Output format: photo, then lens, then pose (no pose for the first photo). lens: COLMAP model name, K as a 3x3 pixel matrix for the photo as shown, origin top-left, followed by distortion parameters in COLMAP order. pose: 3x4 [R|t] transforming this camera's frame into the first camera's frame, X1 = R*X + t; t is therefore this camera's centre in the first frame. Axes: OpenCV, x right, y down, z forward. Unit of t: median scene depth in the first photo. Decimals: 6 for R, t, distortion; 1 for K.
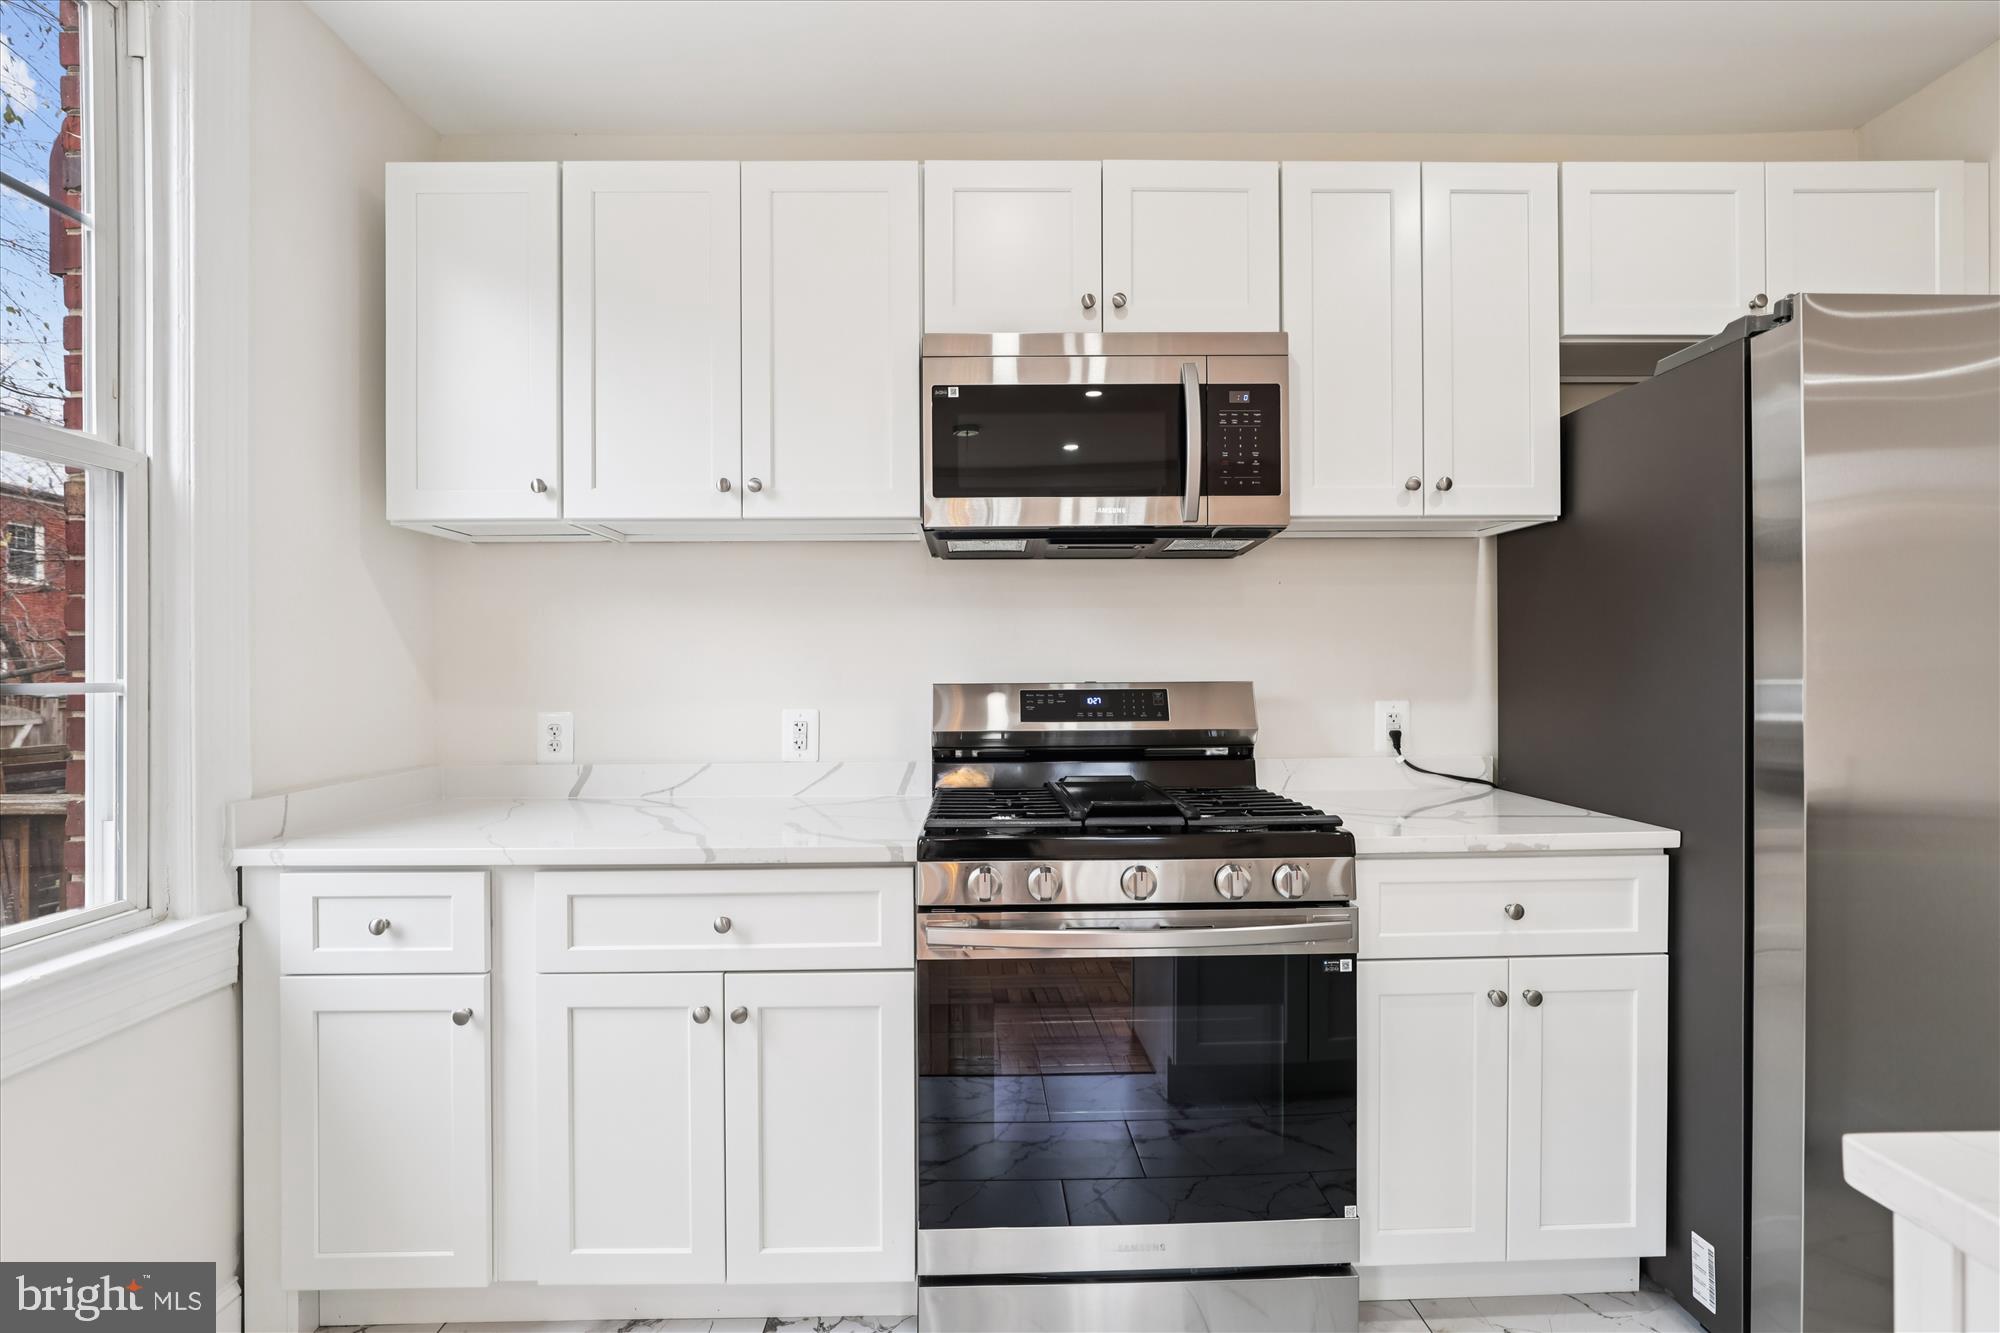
lens RADIAL K [[938.1, 0, 988.3], [0, 938.1, 667.3], [0, 0, 1]] dist [-0.027637, -0.001386]
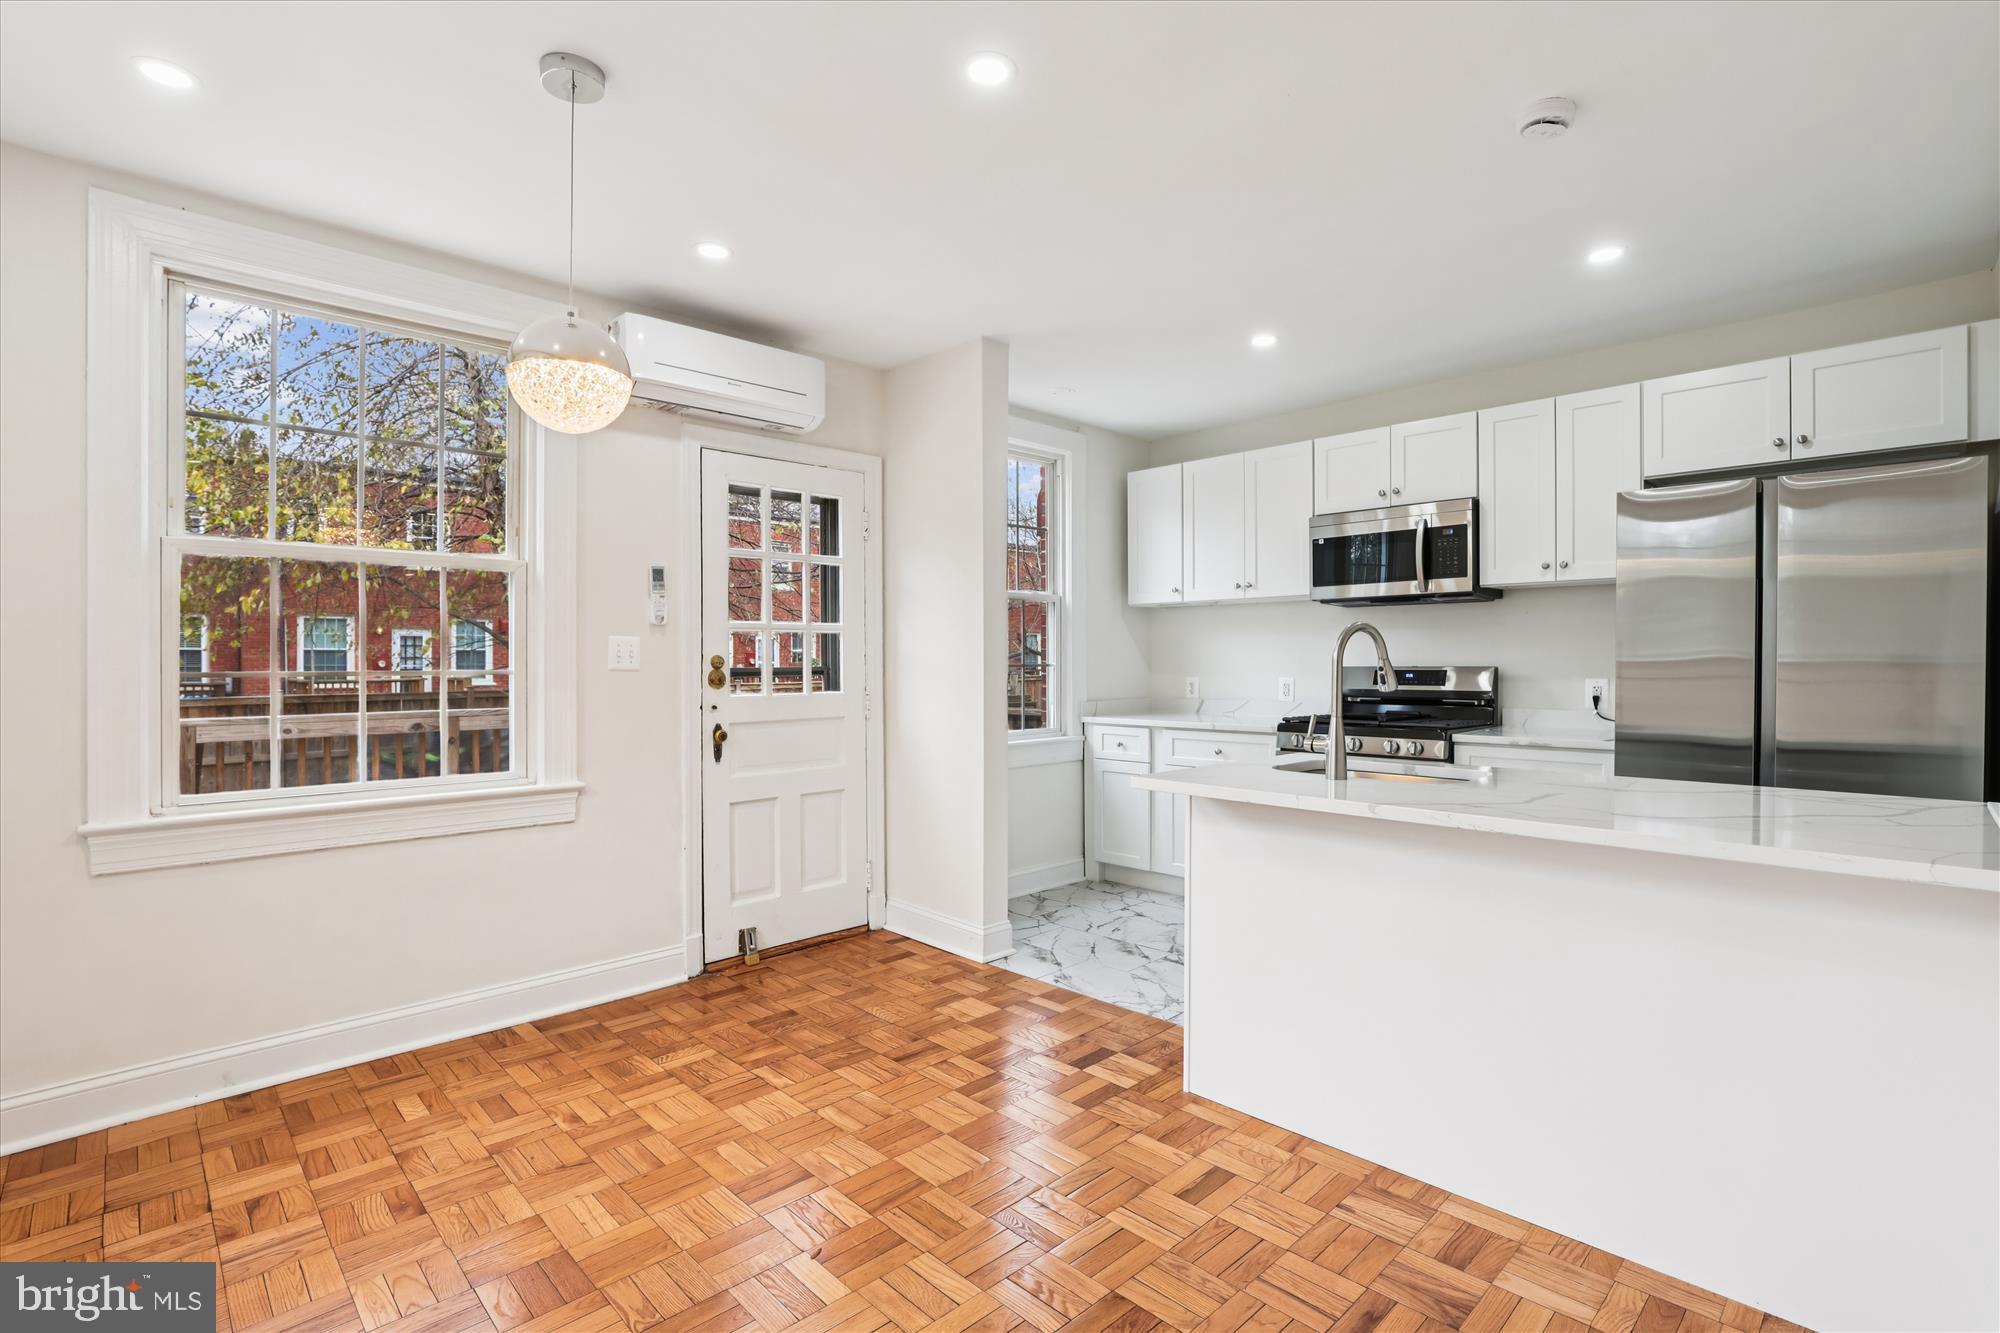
lens RADIAL K [[938.1, 0, 991.1], [0, 938.1, 665.5], [0, 0, 1]] dist [-0.027637, -0.001386]
pose [[0.685045, 0.006016, -0.728476, 1.056483], [0.001854, 0.999948, 0.010001, -0.008663], [0.728499, -0.008202, 0.684998, -1.156041]]
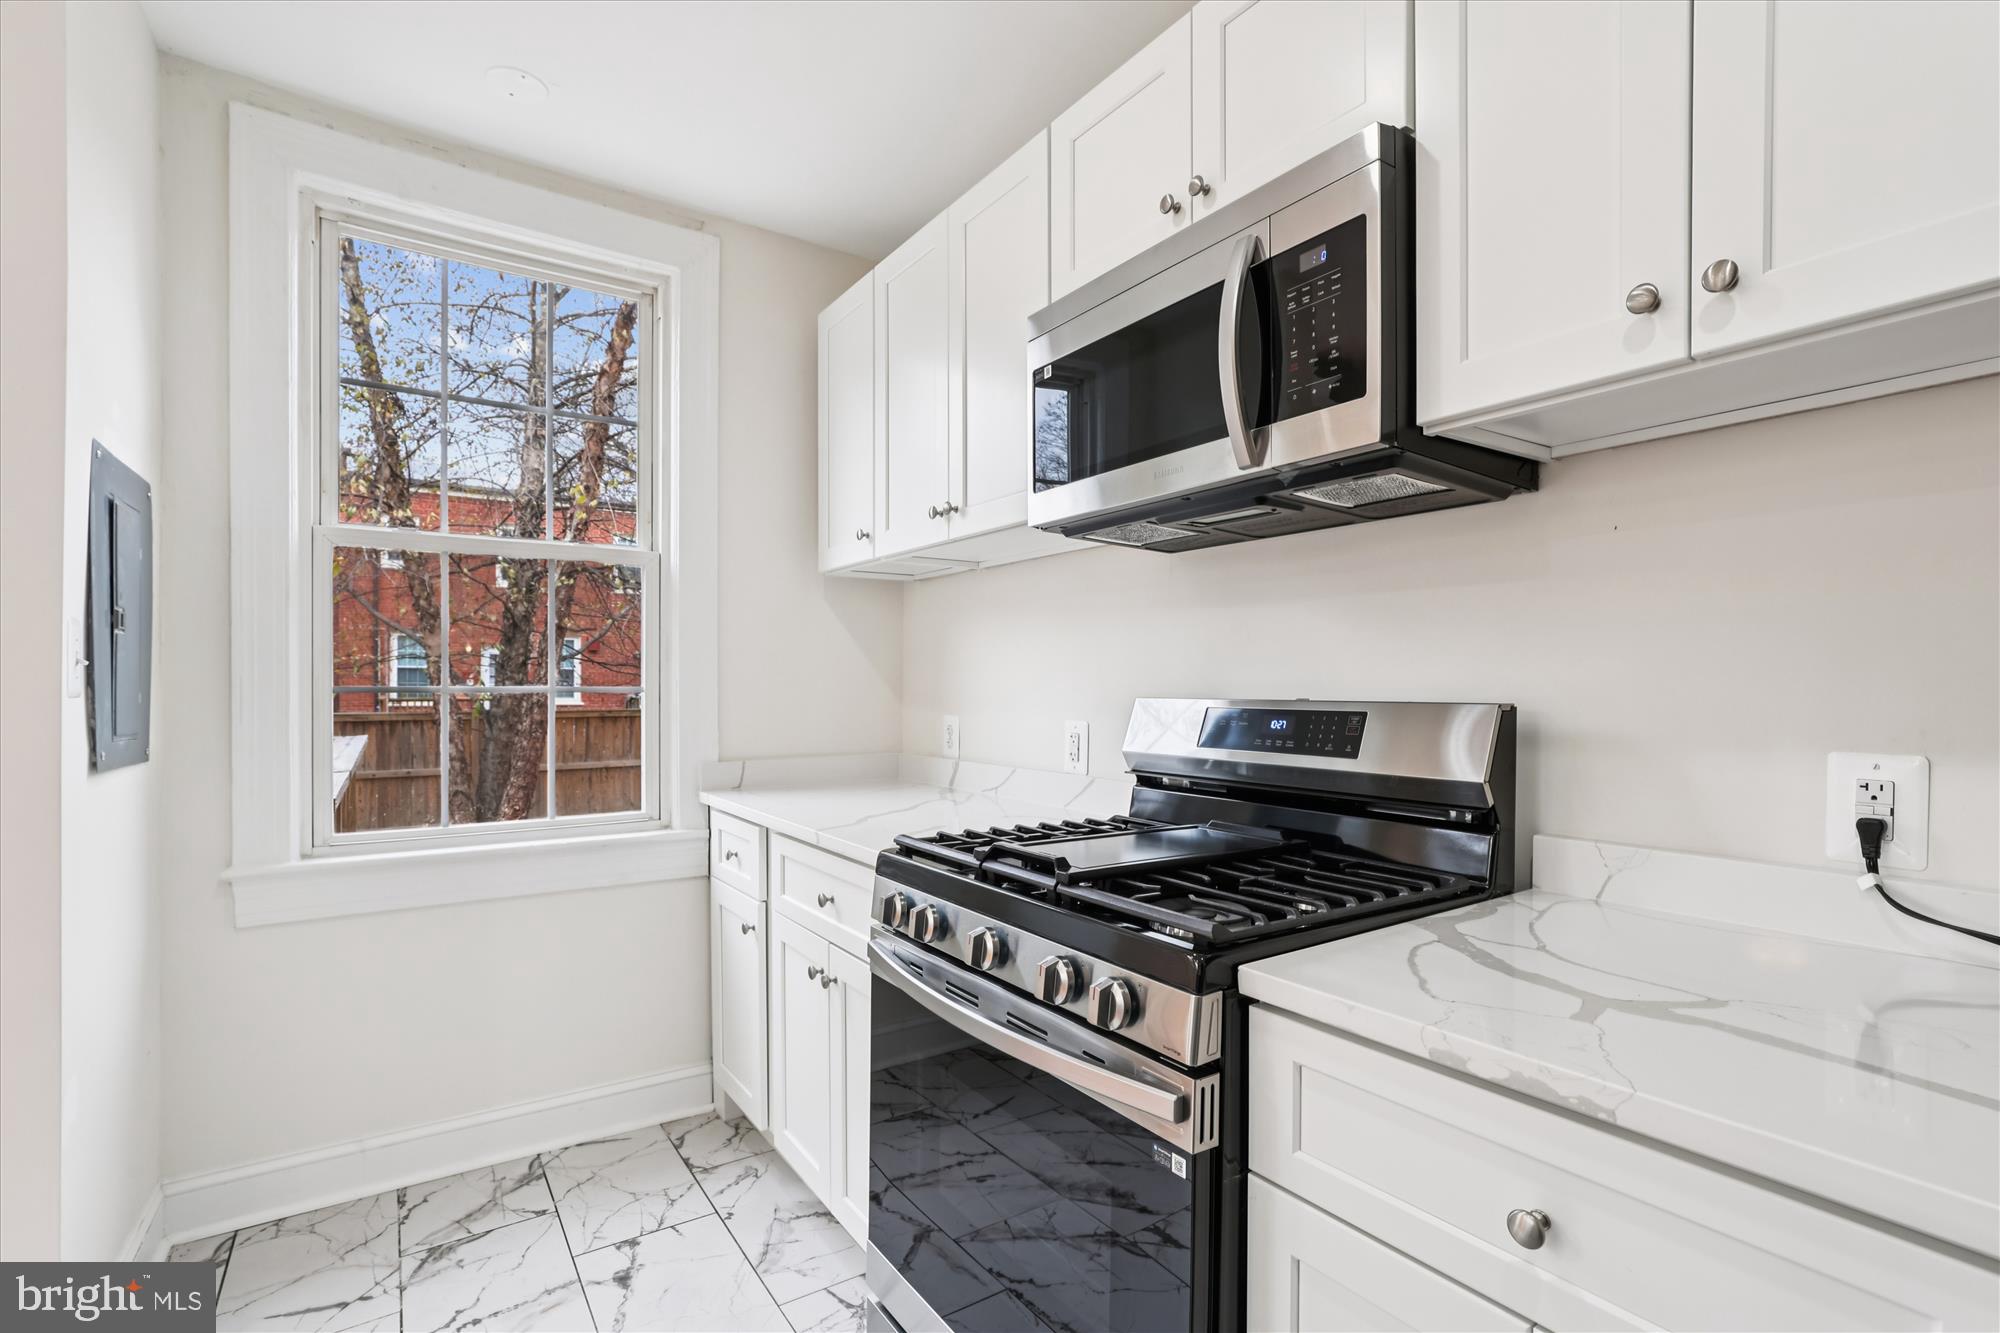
lens RADIAL K [[938.1, 0, 997.9], [0, 938.1, 685.7], [0, 0, 1]] dist [-0.027637, -0.001386]
pose [[0.541395, 0.008737, -0.840723, 0.664071], [0.001829, 0.999931, 0.011569, -0.004088], [0.840767, -0.007802, 0.541342, 0.453226]]
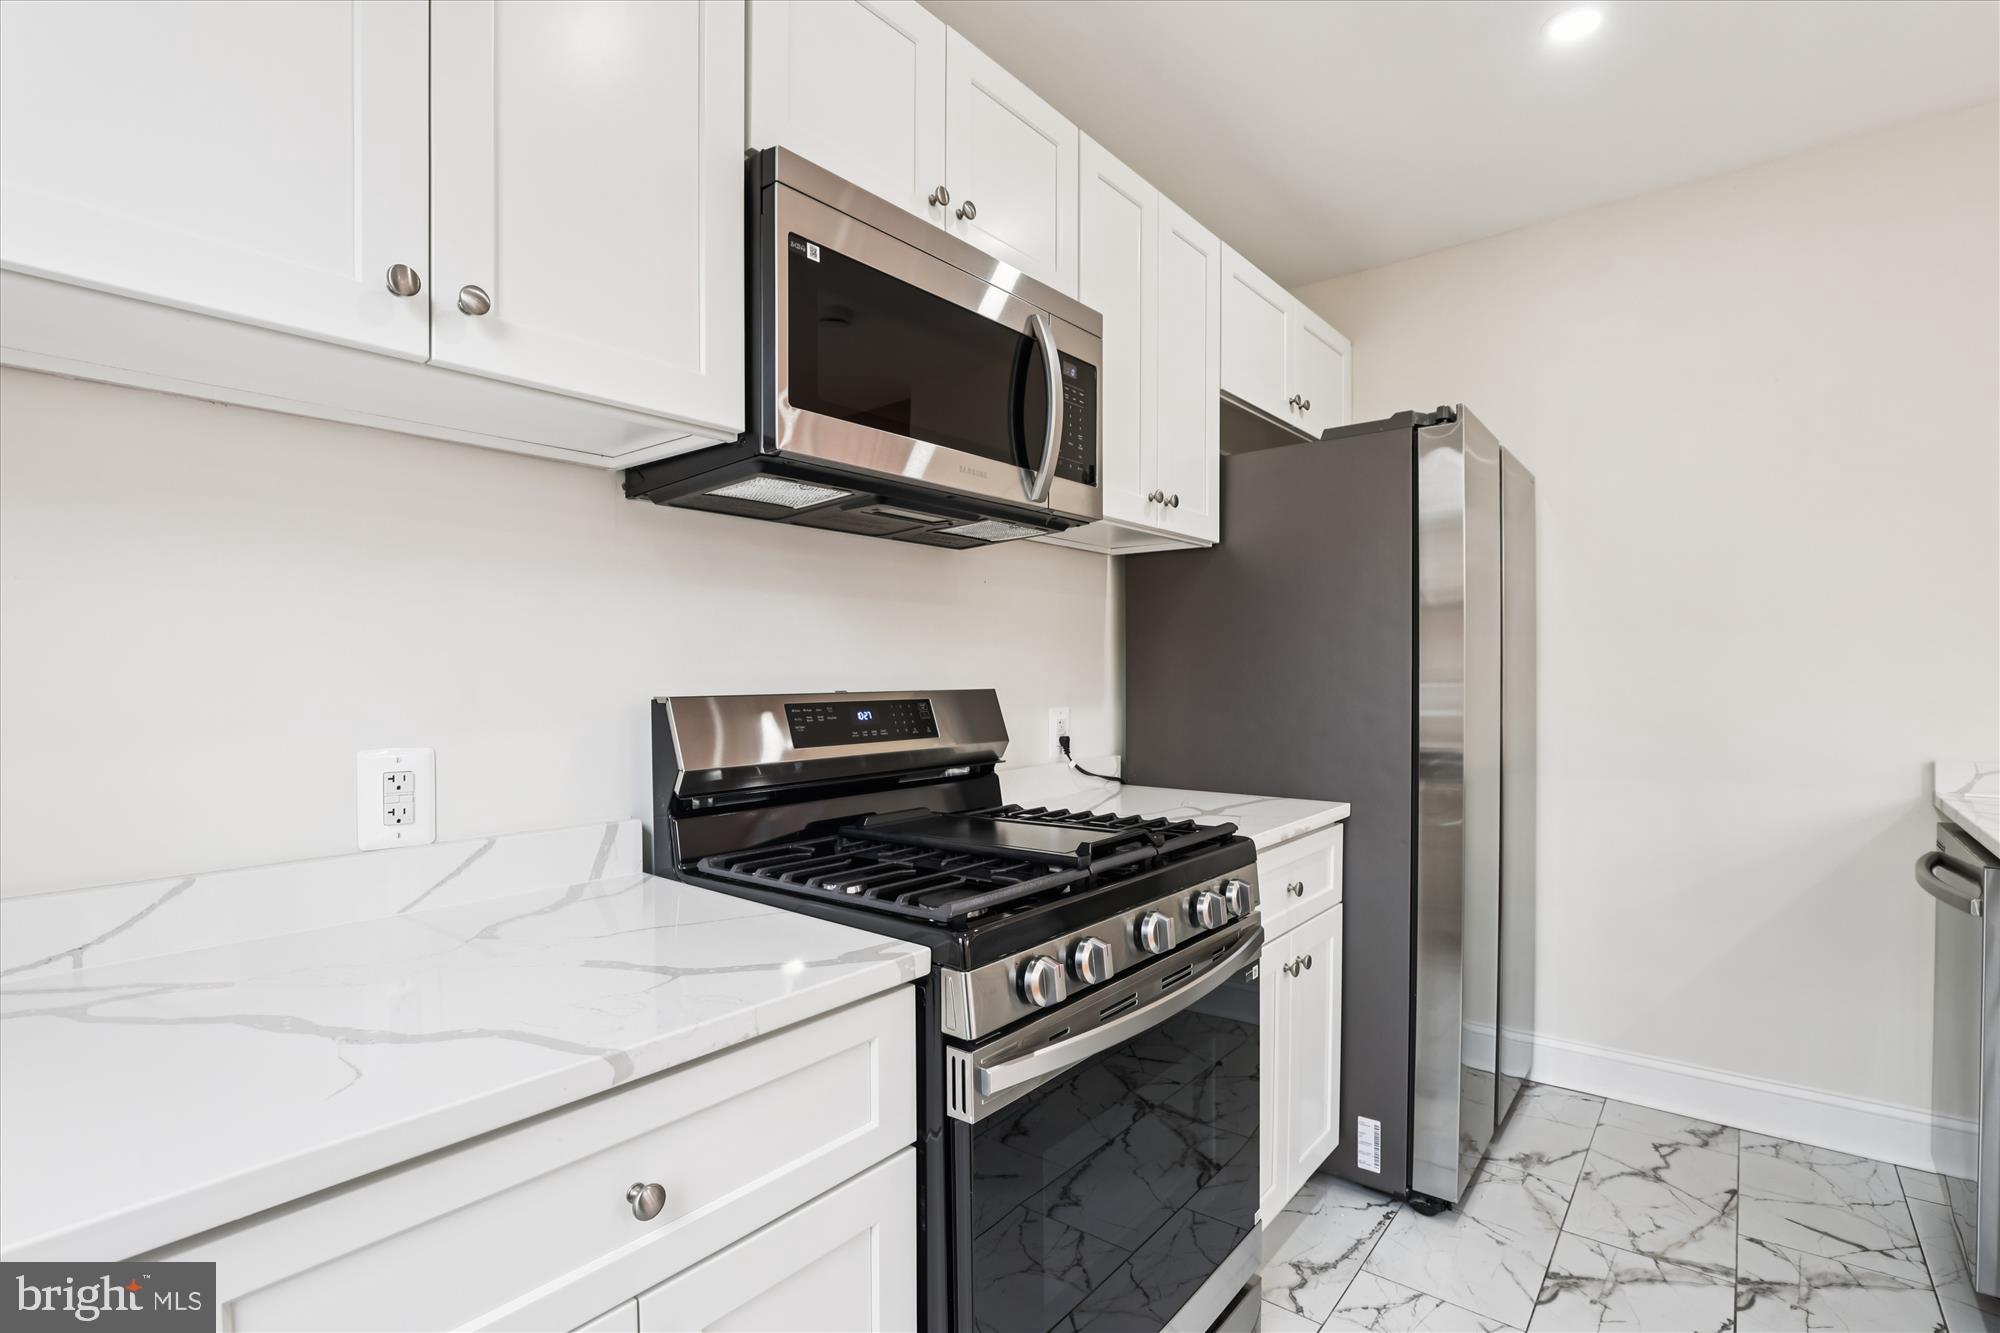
lens RADIAL K [[938.1, 0, 1025.0], [0, 938.1, 684.0], [0, 0, 1]] dist [-0.027637, -0.001386]
pose [[0.629575, -0.004142, 0.776928, -0.435562], [-0.002298, 0.999971, 0.007193, 0.004247], [-0.776936, -0.006314, 0.629548, 0.450580]]
